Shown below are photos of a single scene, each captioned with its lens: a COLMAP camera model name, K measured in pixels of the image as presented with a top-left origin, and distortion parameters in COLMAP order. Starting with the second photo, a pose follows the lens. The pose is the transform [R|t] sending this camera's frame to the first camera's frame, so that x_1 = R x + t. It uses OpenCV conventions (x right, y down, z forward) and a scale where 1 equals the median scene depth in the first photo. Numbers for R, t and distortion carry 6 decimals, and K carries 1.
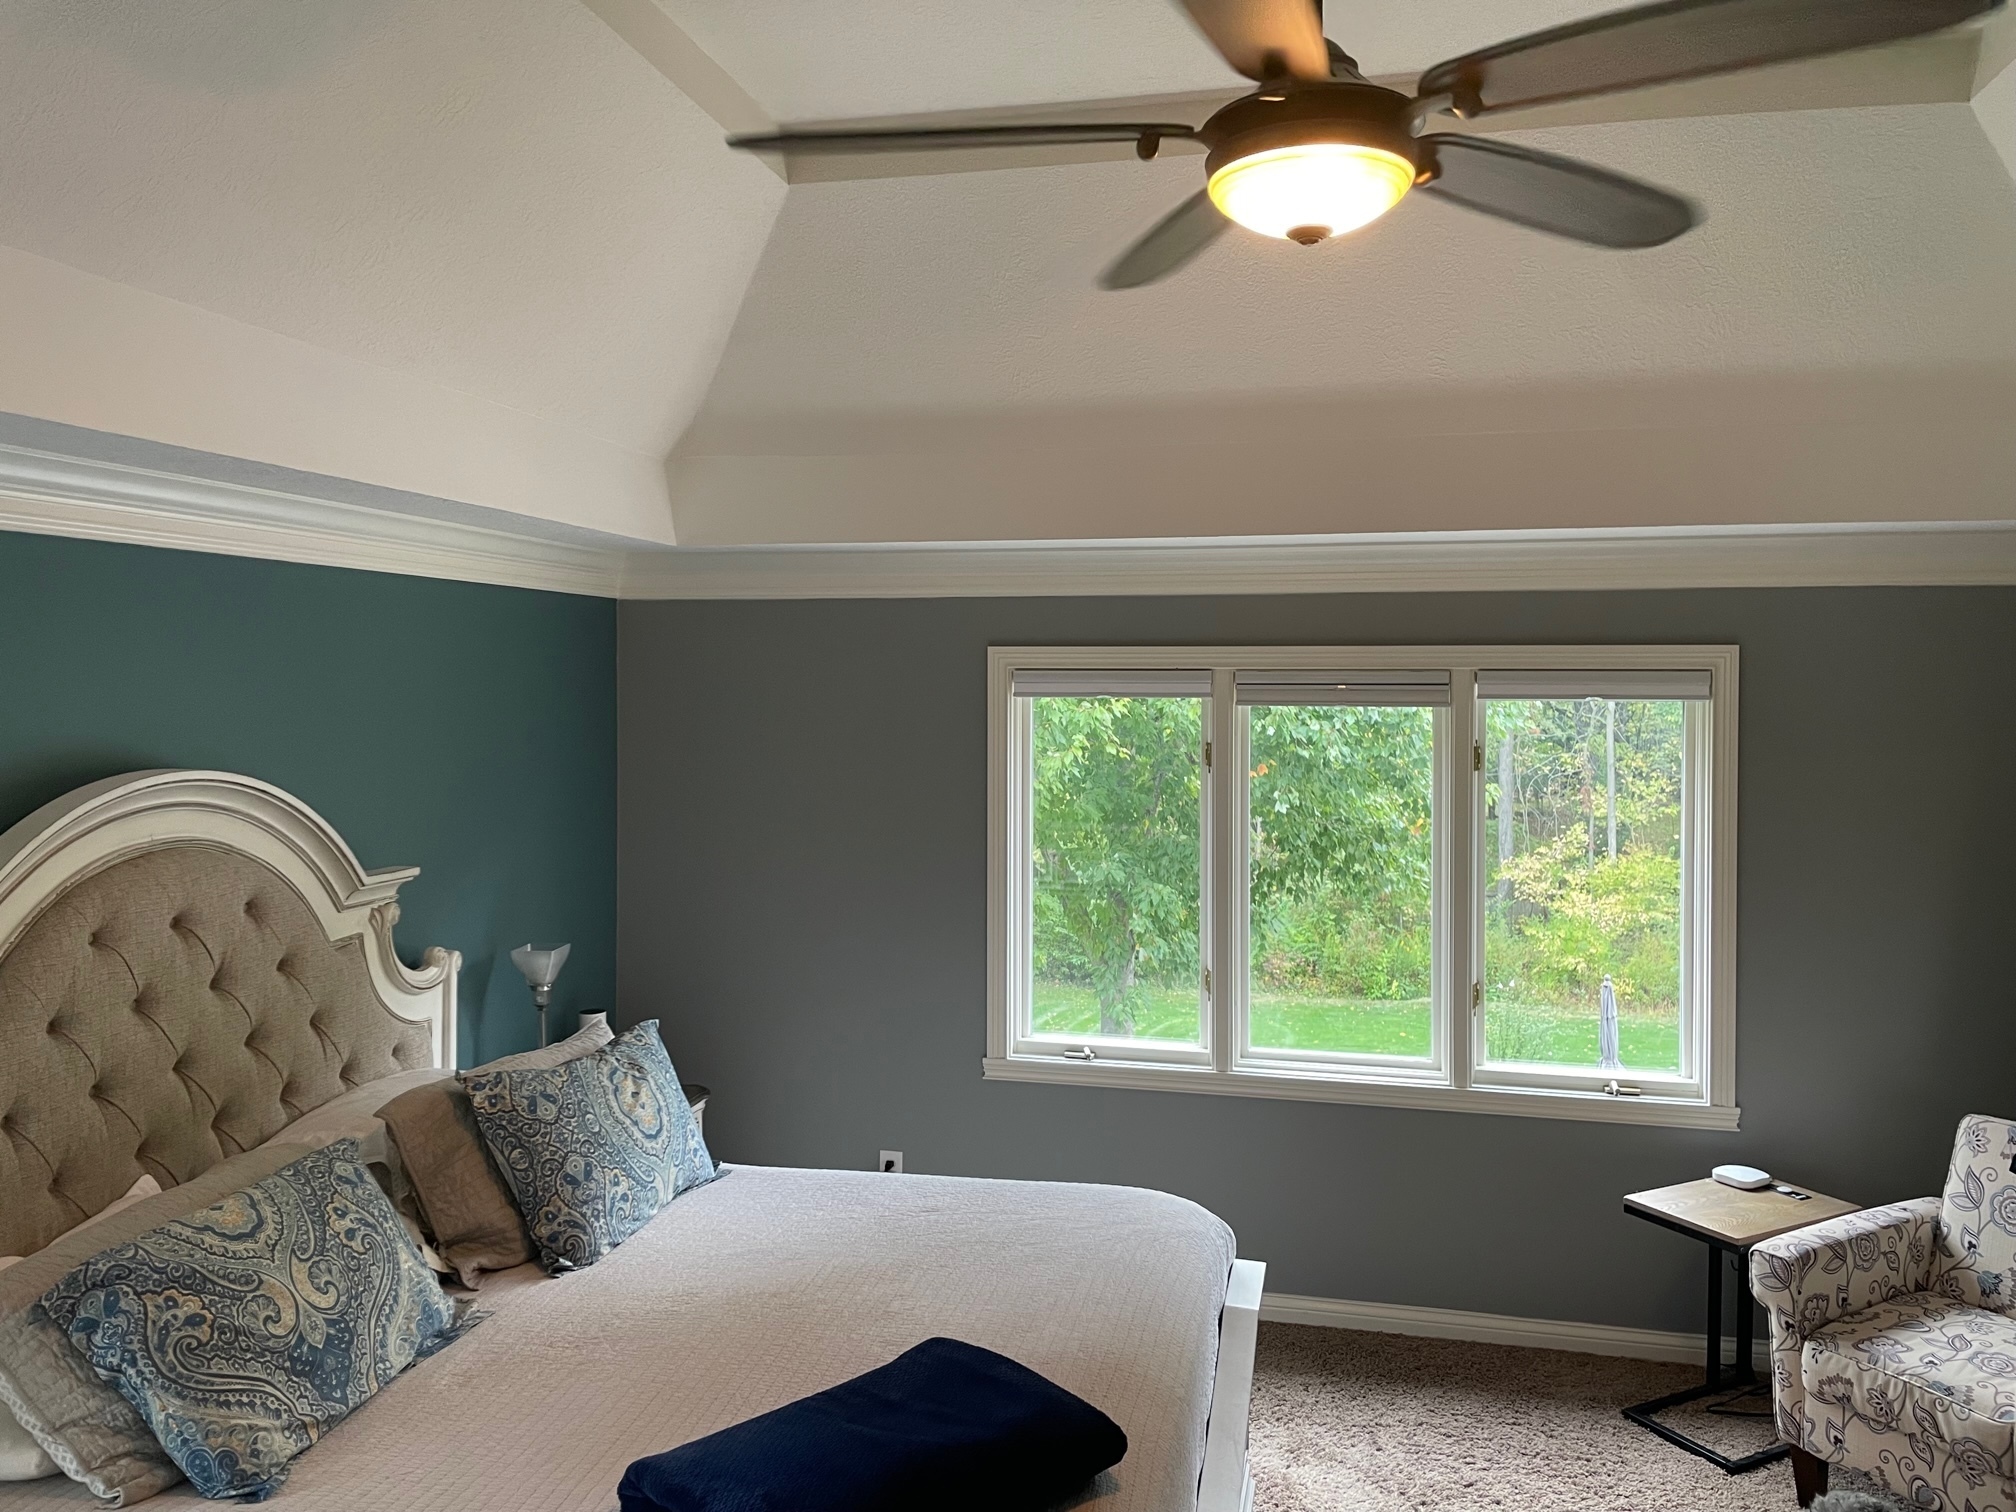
lens RADIAL K [[1530.9, 0, 1010.8], [0, 1530.9, 745.4], [0, 0, 1]] dist [0.118343, -0.170839]
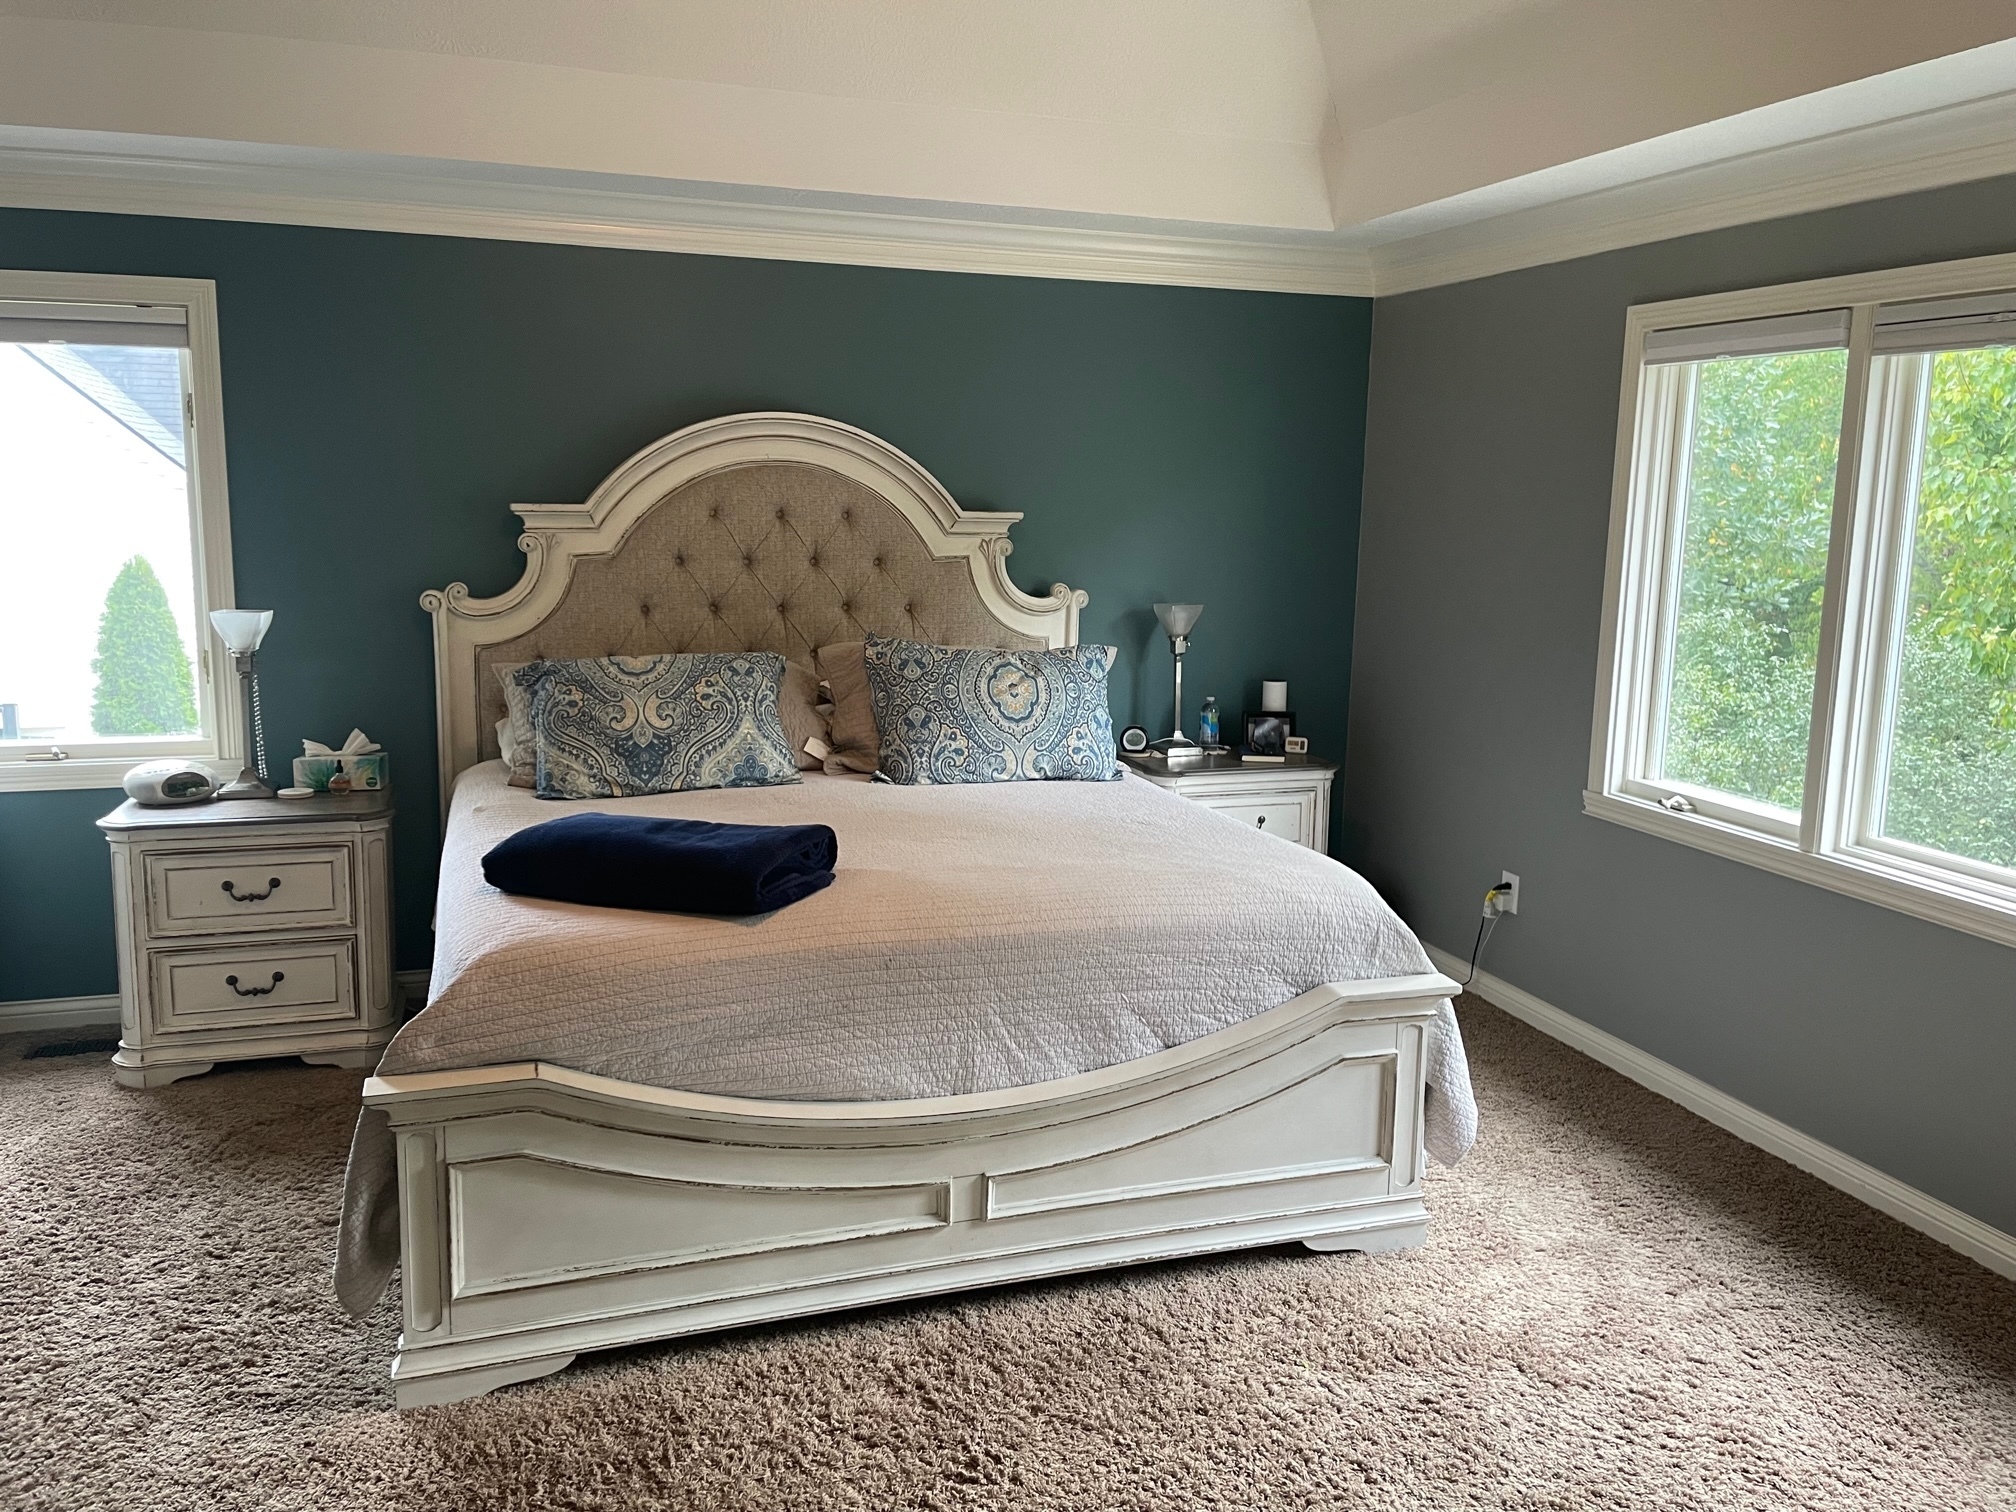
lens RADIAL K [[1530.9, 0, 1010.8], [0, 1530.9, 745.4], [0, 0, 1]] dist [0.118343, -0.170839]
pose [[0.508321, 0.149326, -0.848123, 0.762727], [-0.054992, 0.988470, 0.141078, 0.095308], [0.859410, -0.025073, 0.510671, 0.354122]]
